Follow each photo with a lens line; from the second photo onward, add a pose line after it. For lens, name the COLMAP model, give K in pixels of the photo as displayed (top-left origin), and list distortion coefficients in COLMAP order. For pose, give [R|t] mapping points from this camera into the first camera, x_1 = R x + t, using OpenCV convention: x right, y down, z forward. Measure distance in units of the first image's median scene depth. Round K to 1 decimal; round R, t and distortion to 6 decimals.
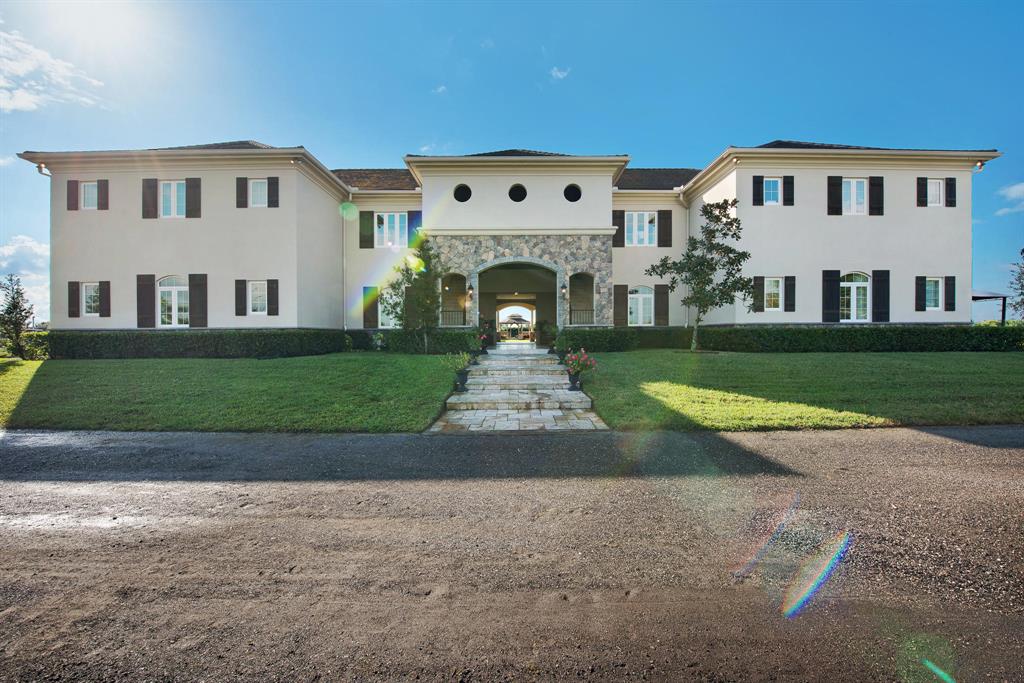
lens RADIAL K [[363.0, 0, 510.3], [0, 363.0, 338.0], [0, 0, 1]] dist [-0.000249, -0.000022]
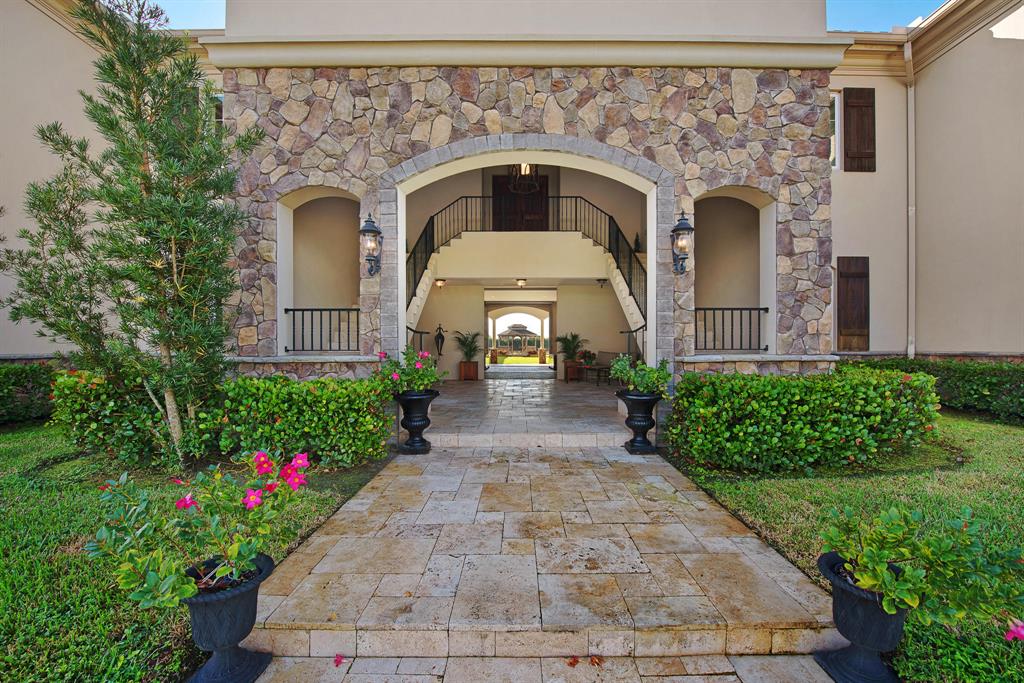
lens RADIAL K [[363.0, 0, 515.7], [0, 363.0, 344.3], [0, 0, 1]] dist [-0.000249, -0.000022]
pose [[0.999954, 0.006441, 0.007144, 0.009598], [-0.006364, 0.999921, -0.010811, -0.041602], [-0.007213, 0.010765, 0.999916, 0.692325]]
